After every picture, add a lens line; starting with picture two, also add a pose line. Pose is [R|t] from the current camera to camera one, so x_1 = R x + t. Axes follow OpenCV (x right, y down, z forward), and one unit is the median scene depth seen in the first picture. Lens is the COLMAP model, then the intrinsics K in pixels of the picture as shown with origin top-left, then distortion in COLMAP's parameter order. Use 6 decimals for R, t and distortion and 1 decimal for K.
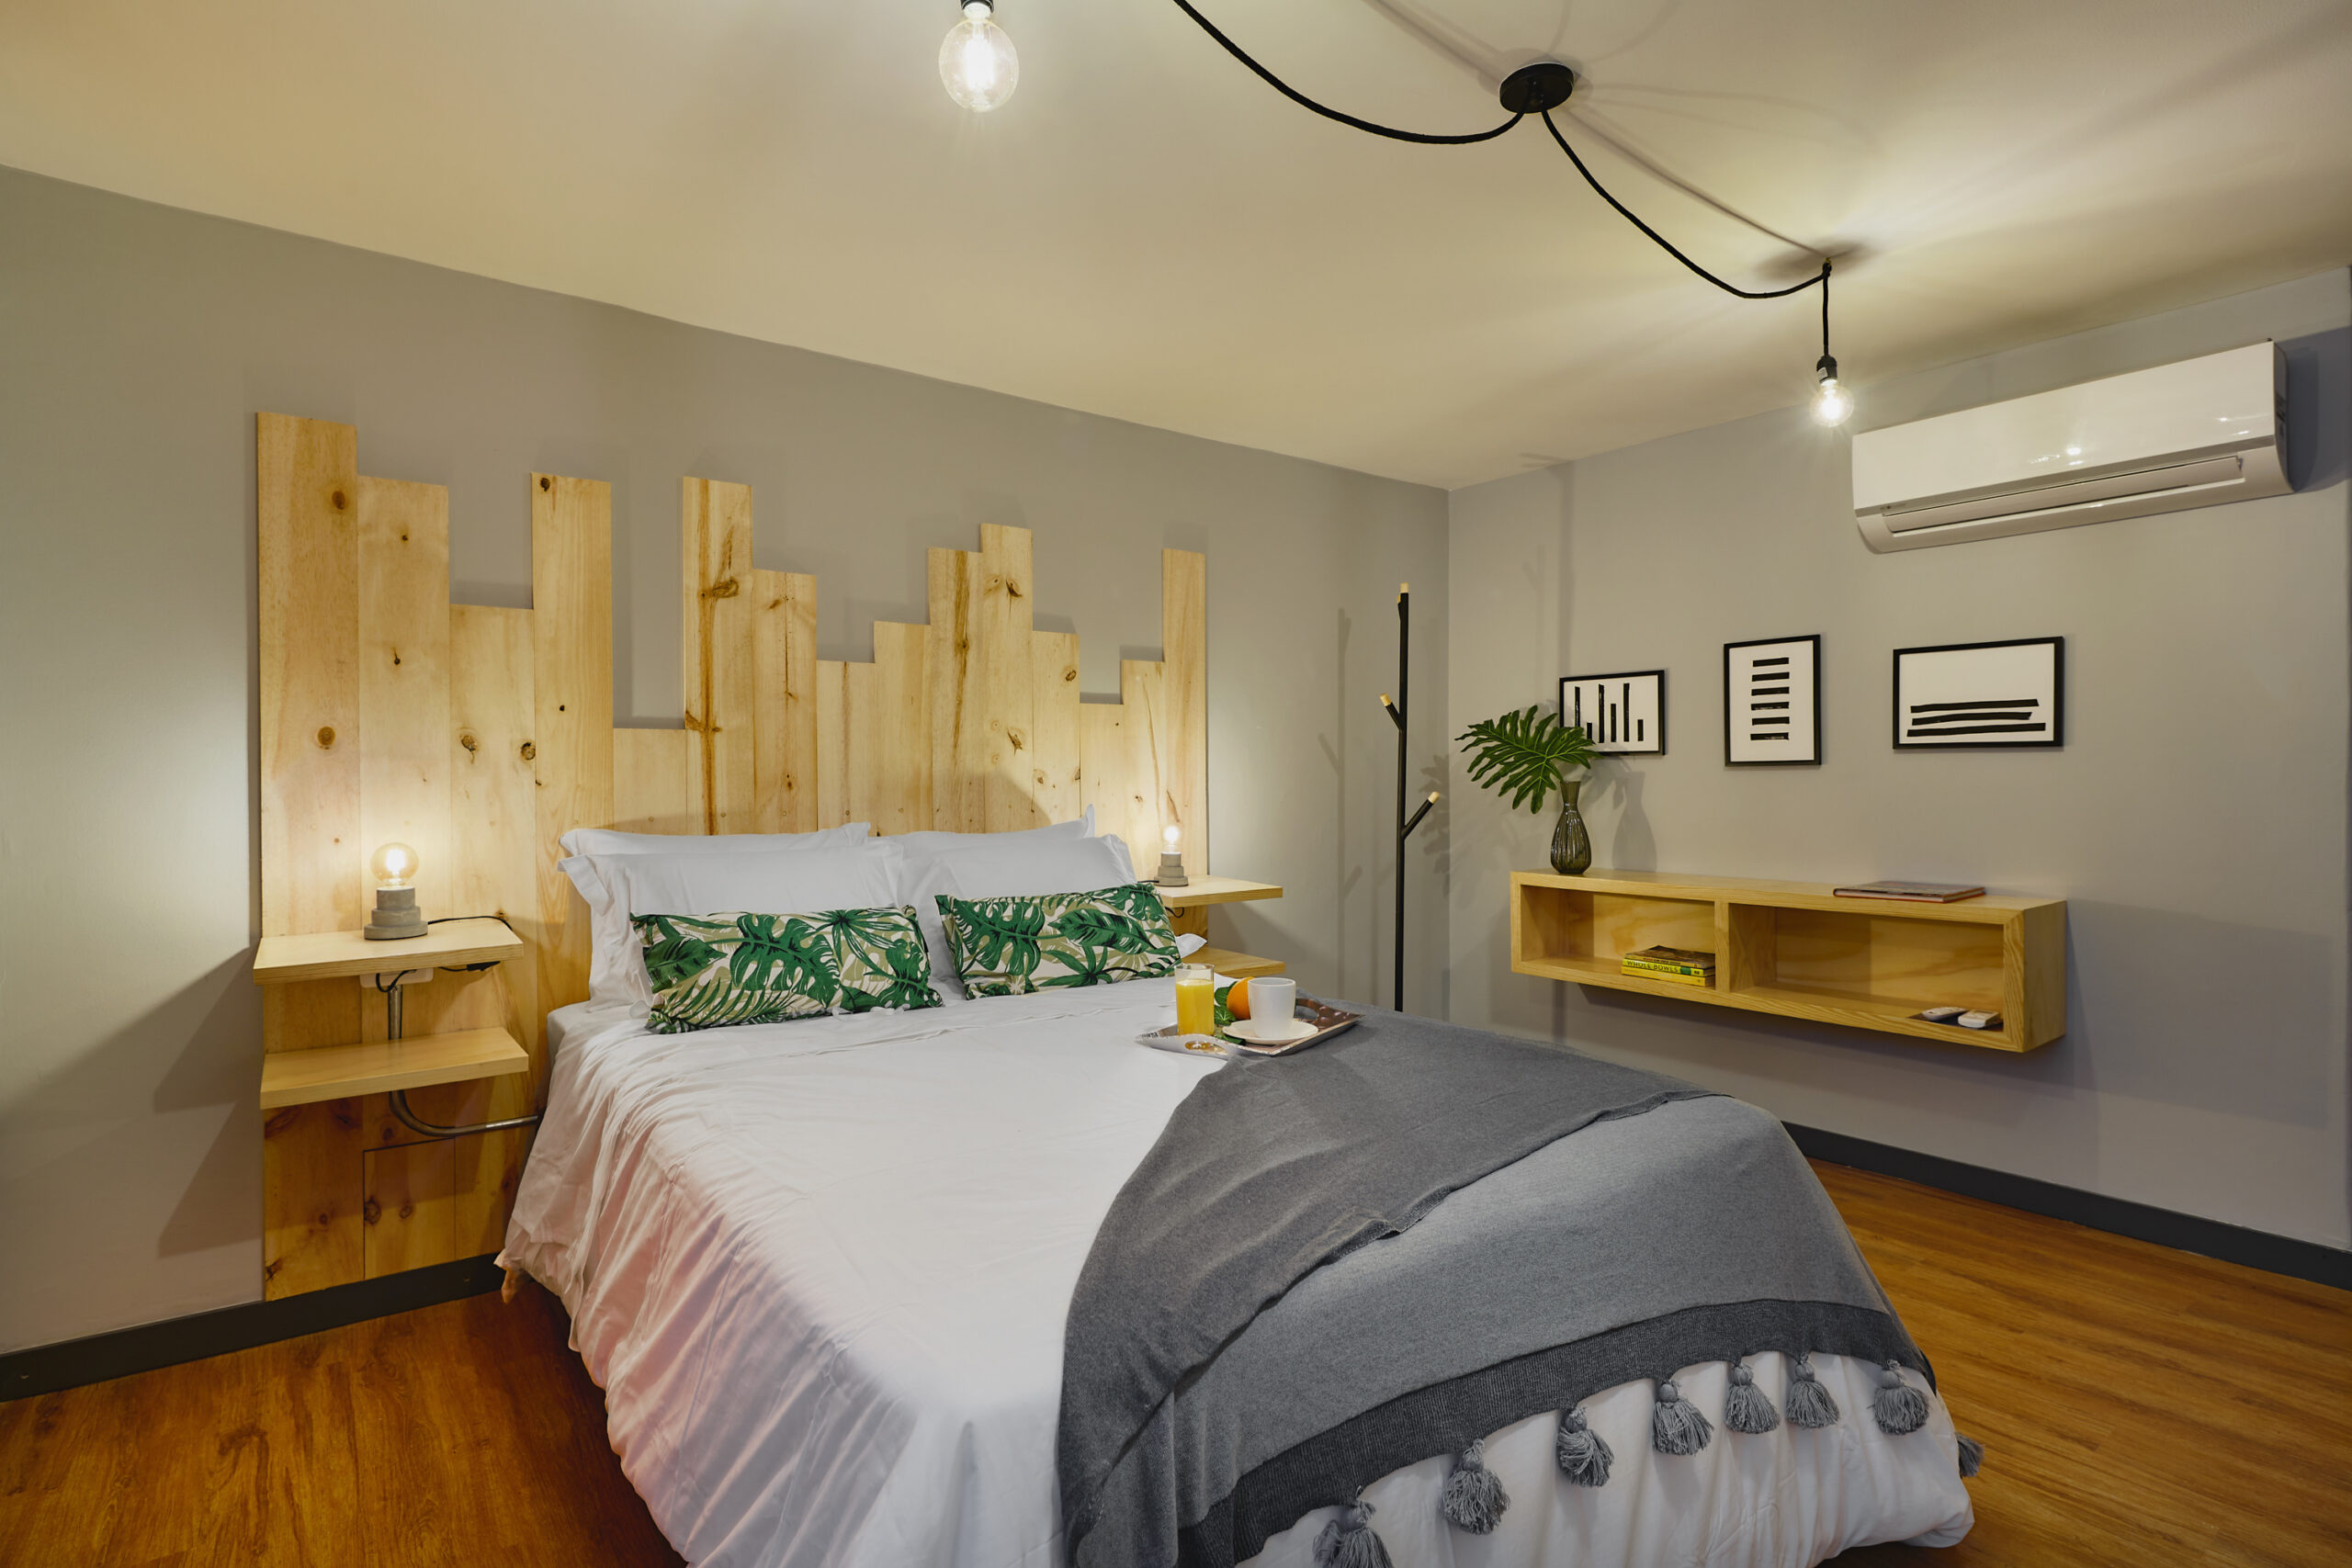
lens RADIAL K [[1148.9, 0, 1176.0], [0, 1148.9, 784.0], [0, 0, 1]] dist [0.017163, 0.000135]
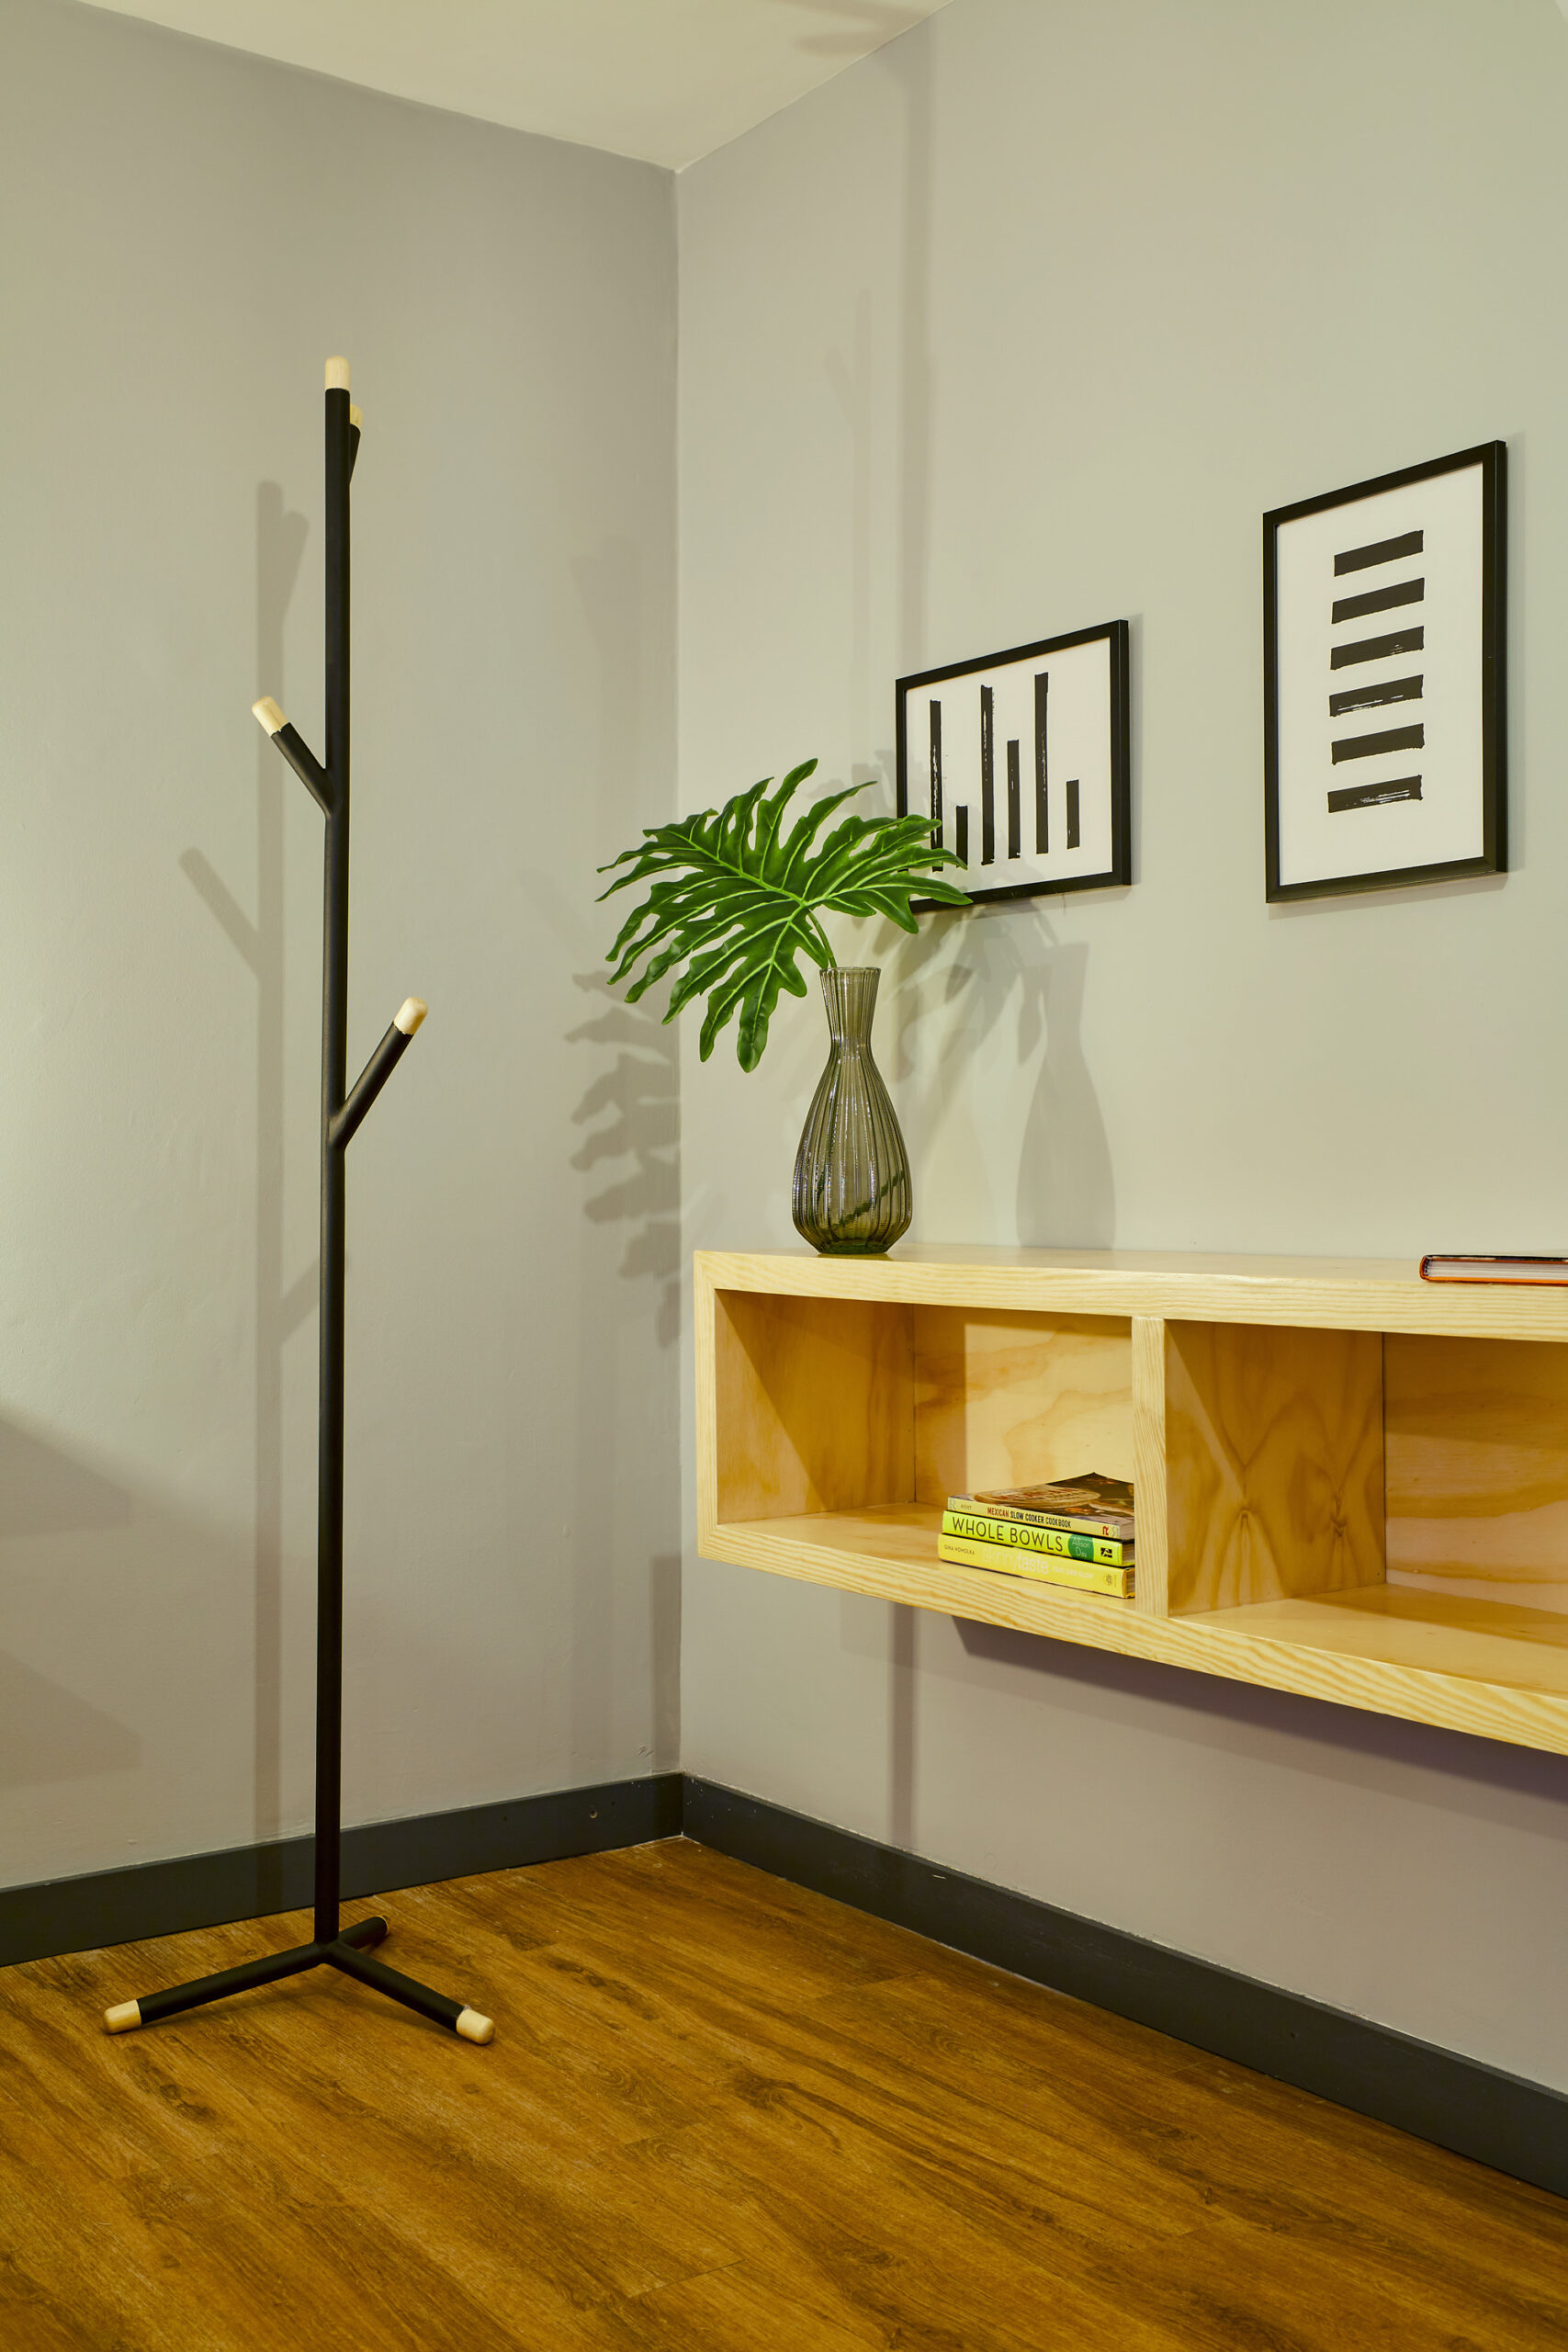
lens RADIAL K [[2444.6, 0, 784.0], [0, 2444.6, 1176.0], [0, 0, 1]] dist [0.061261, -0.000582]
pose [[0.999191, 0.000592, -0.040223, 0.378186], [-0.000845, 0.999980, -0.006259, 0.064858], [0.040218, 0.006288, 0.999171, 0.331346]]
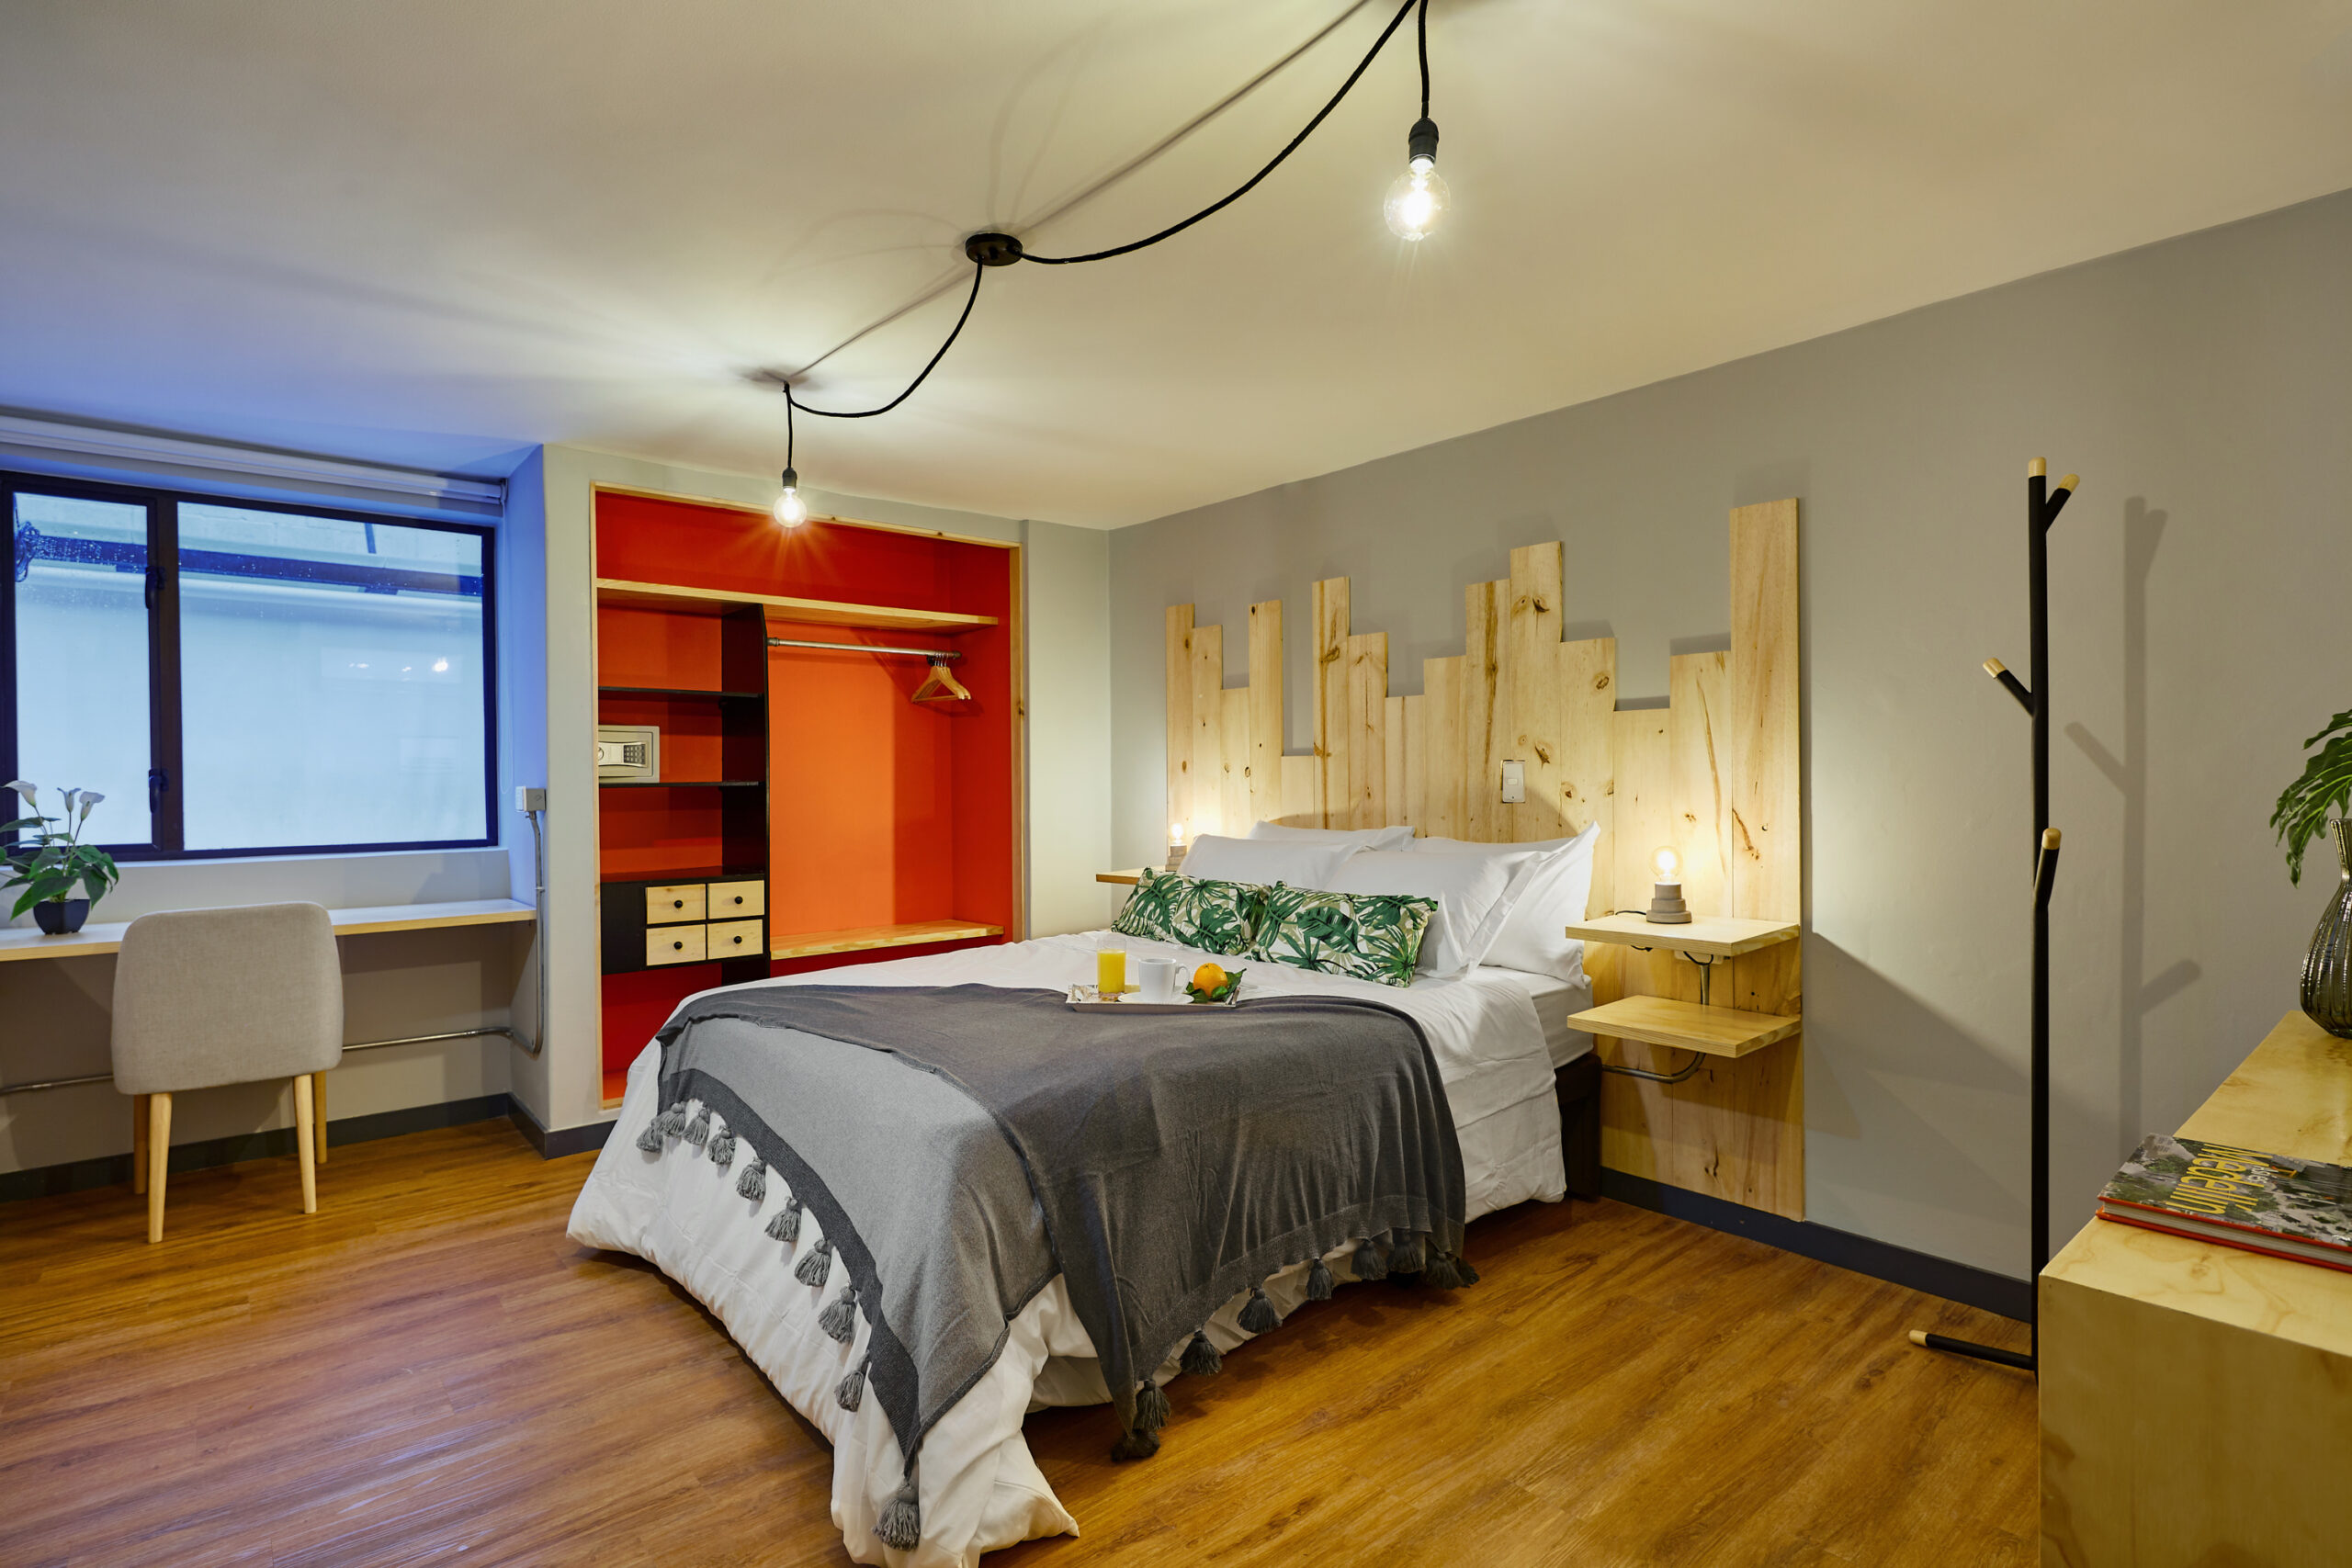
lens RADIAL K [[1148.9, 0, 1176.0], [0, 1148.9, 784.0], [0, 0, 1]] dist [0.017163, 0.000135]
pose [[0.060835, 0.009498, -0.998103, 0.799412], [-0.003007, 0.999952, 0.009333, -0.019117], [0.998143, 0.002434, 0.060861, 0.578826]]
